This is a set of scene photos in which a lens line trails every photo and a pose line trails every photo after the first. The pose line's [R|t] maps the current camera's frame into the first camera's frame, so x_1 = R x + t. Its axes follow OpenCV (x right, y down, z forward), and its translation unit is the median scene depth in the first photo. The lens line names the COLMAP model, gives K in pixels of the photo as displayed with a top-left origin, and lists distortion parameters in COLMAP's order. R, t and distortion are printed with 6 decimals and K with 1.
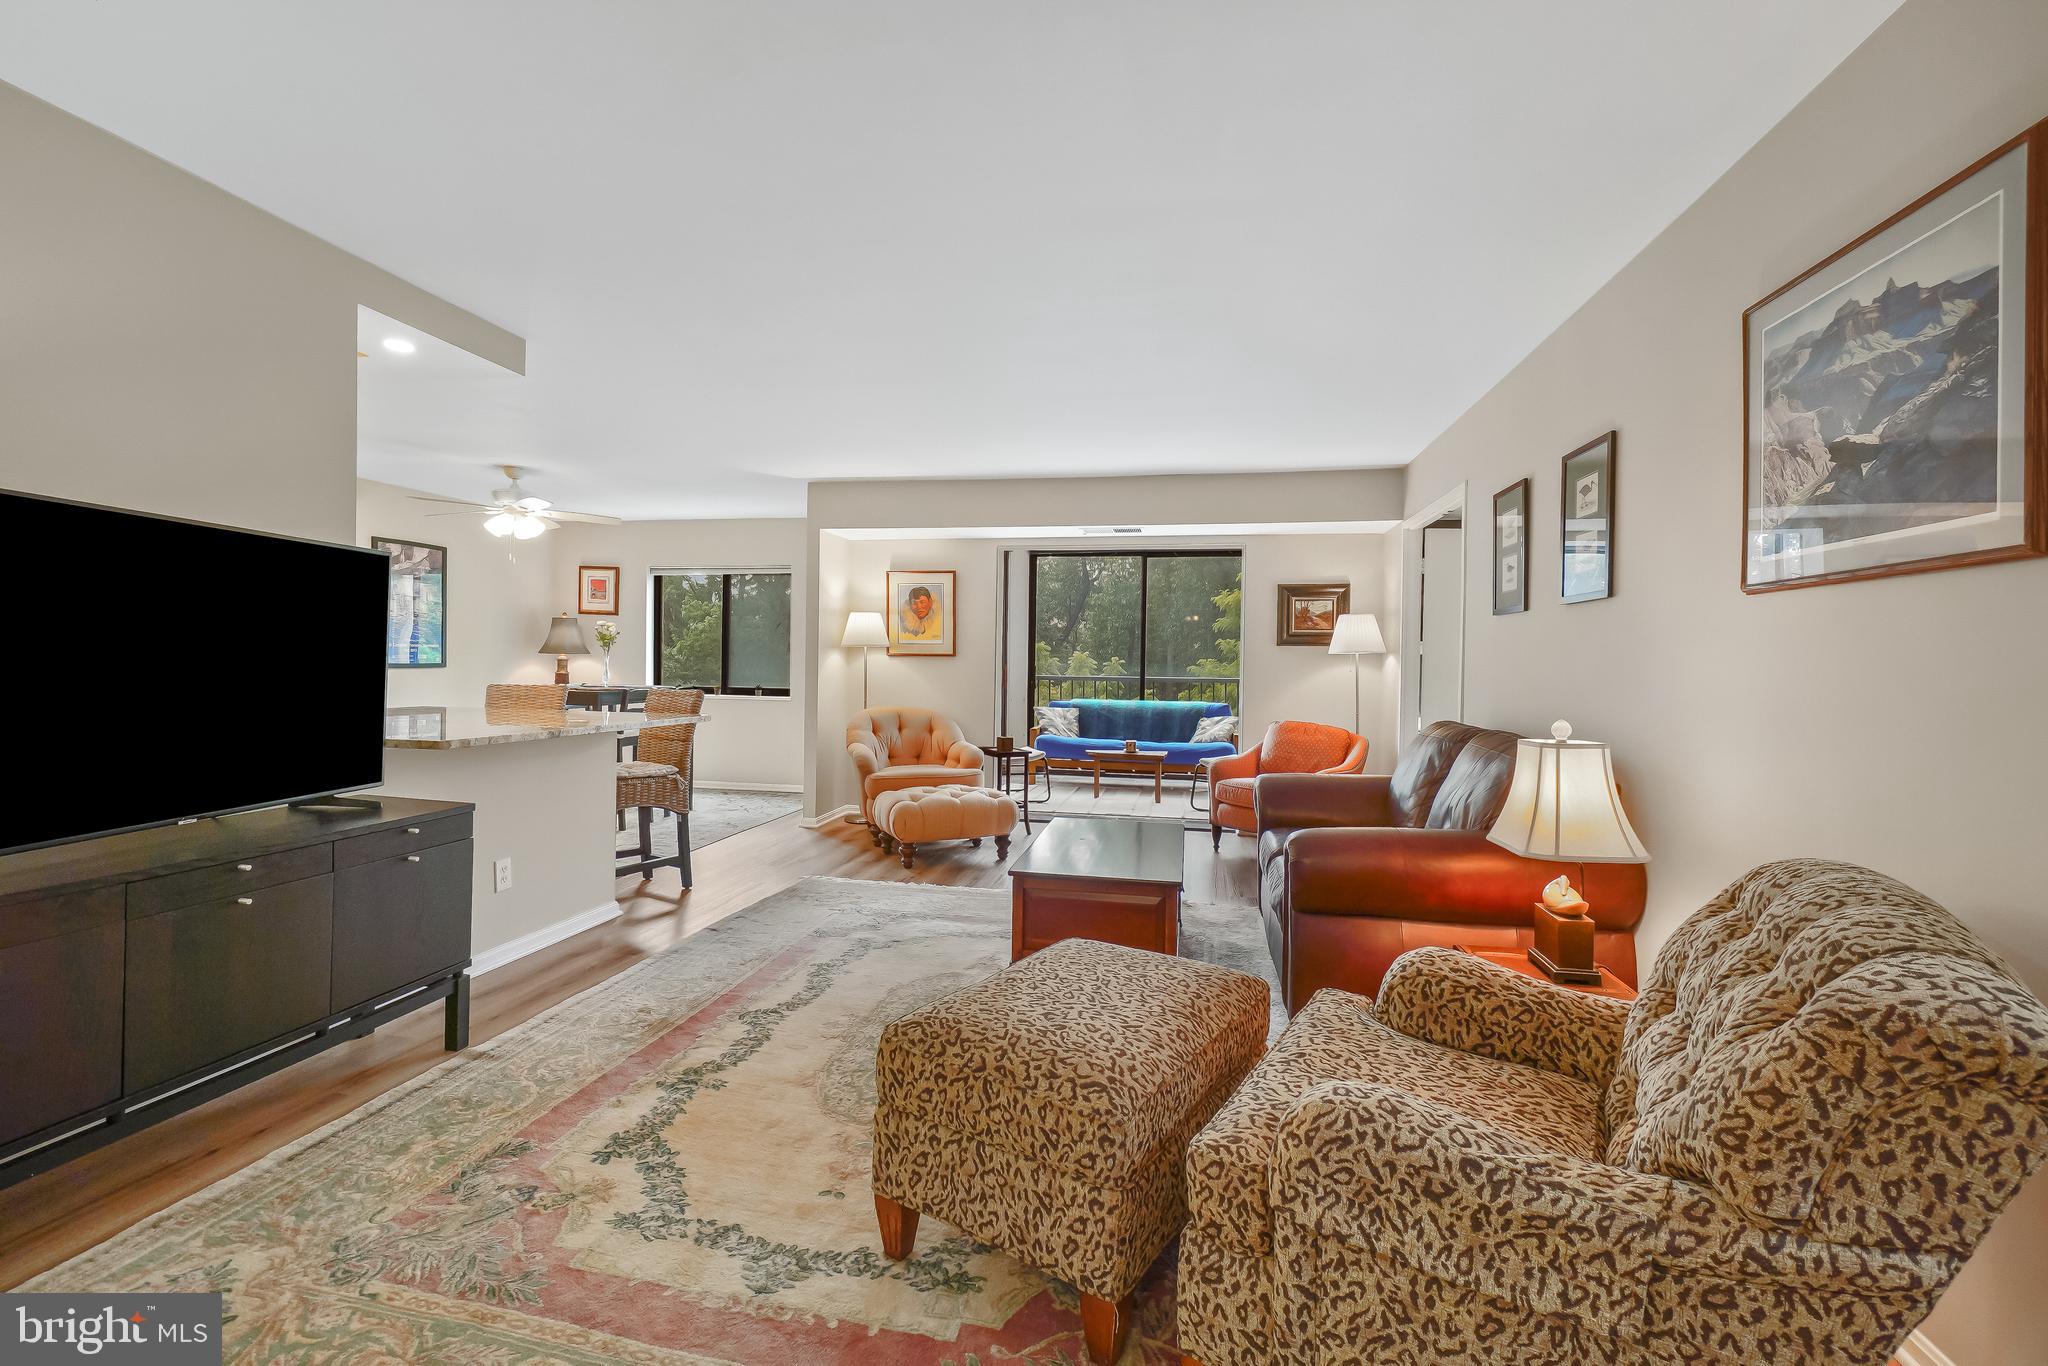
lens RADIAL K [[903.5, 0, 1014.8], [0, 903.5, 665.1], [0, 0, 1]] dist [-0.002217, -0.002180]
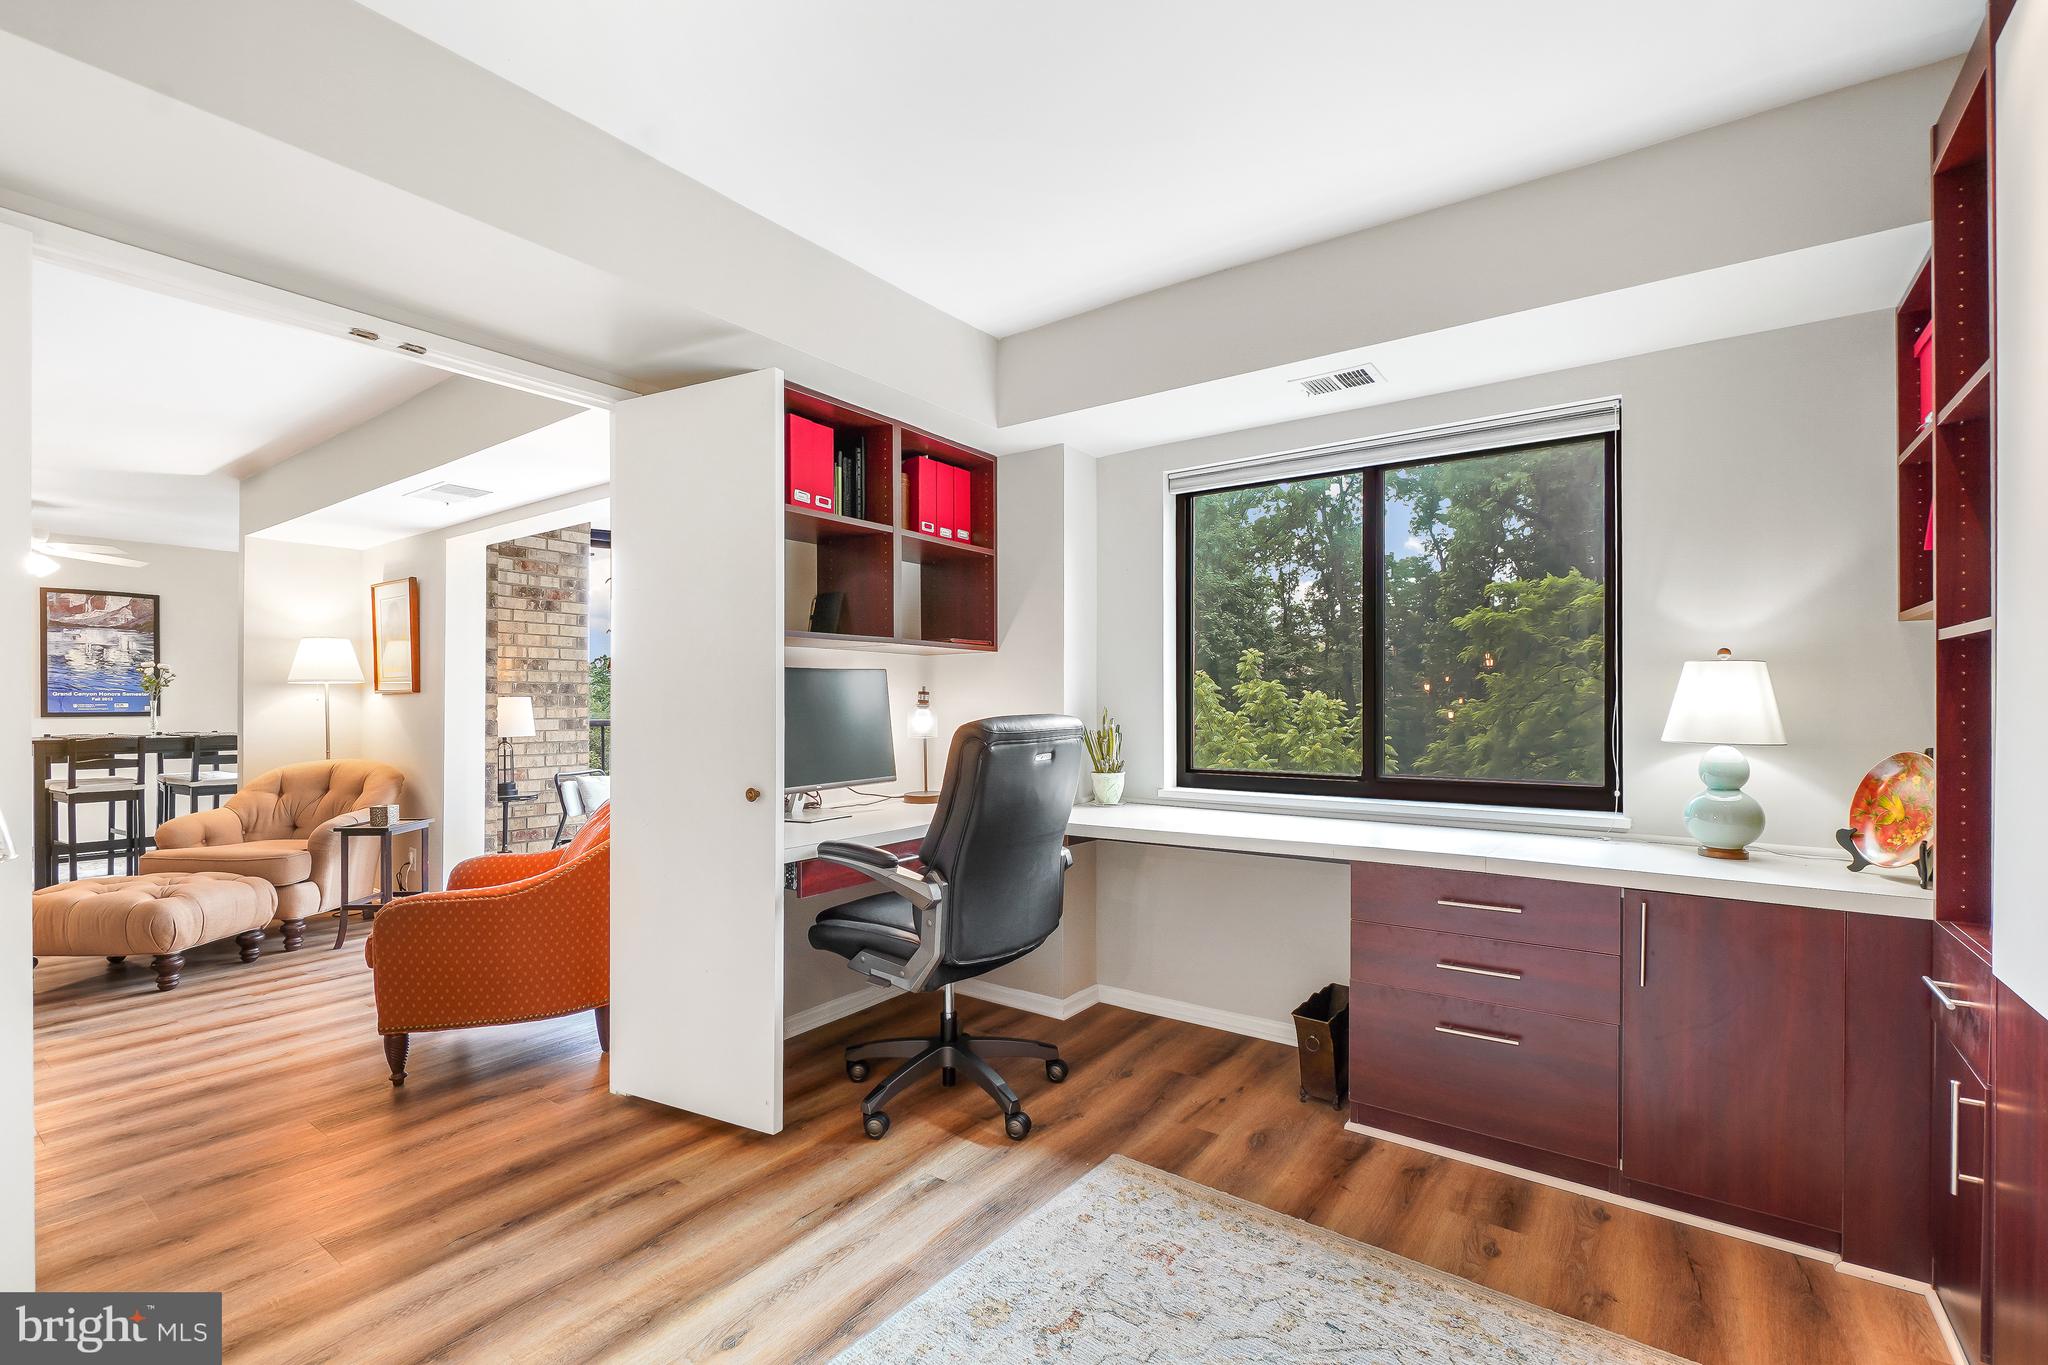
lens RADIAL K [[903.5, 0, 1026.8], [0, 903.5, 703.0], [0, 0, 1]] dist [-0.002217, -0.002180]
pose [[0.910216, -0.017363, -0.413769, 1.204028], [0.013602, 0.999835, -0.012034, 0.024263], [0.413910, 0.005326, 0.910302, 0.919660]]
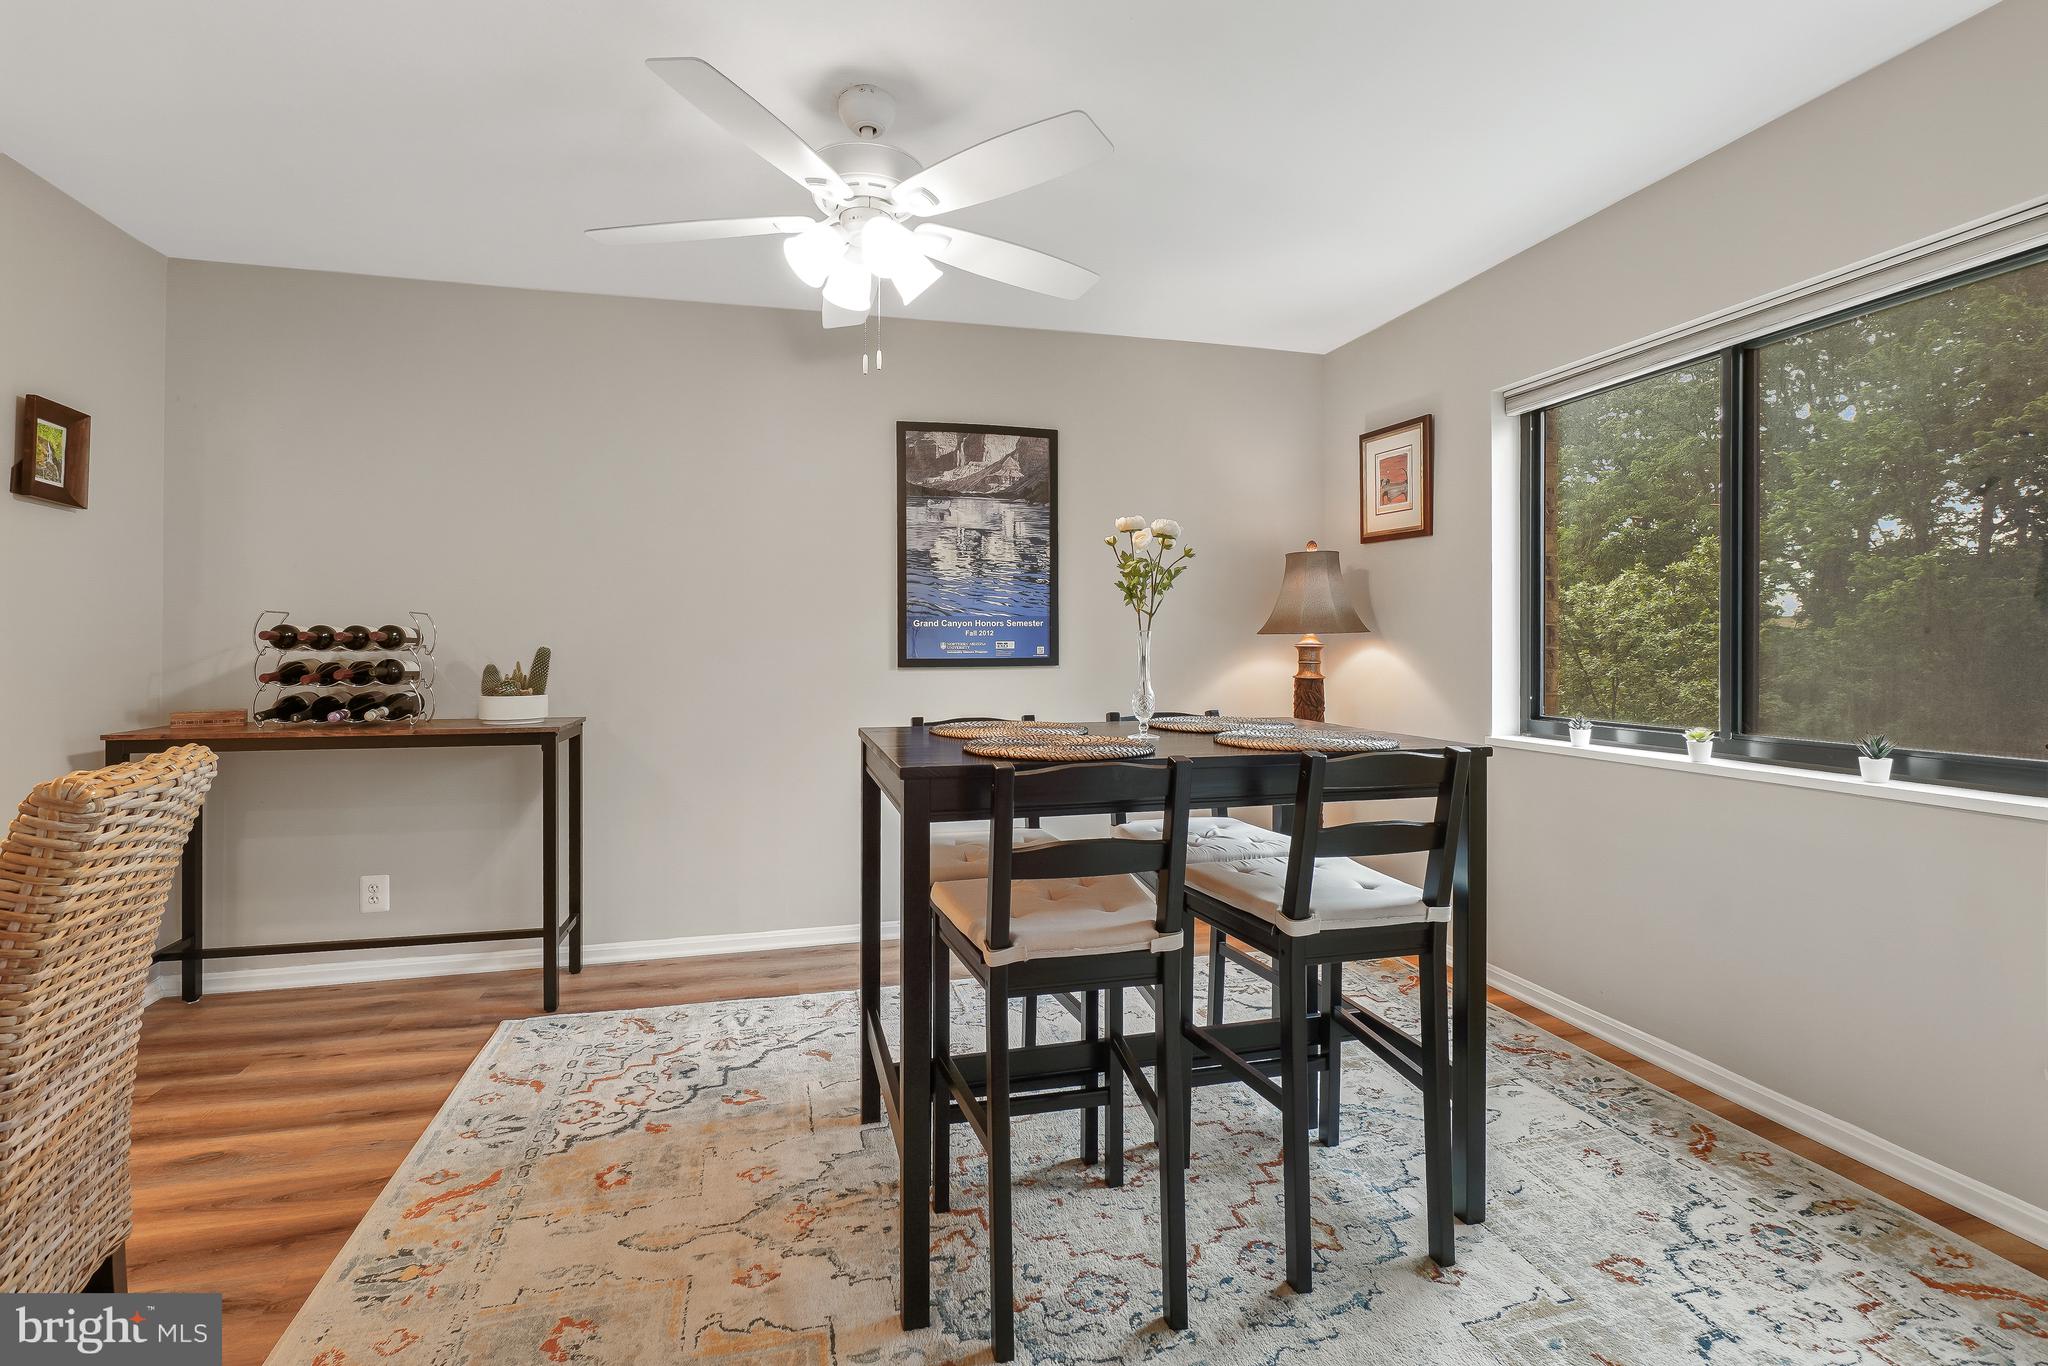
lens RADIAL K [[903.5, 0, 997.8], [0, 903.5, 652.1], [0, 0, 1]] dist [-0.002217, -0.002180]
pose [[0.425742, -0.010582, -0.904783, -0.338079], [0.005593, 0.999943, -0.009063, -0.000679], [0.904827, -0.001202, 0.425777, 1.398778]]
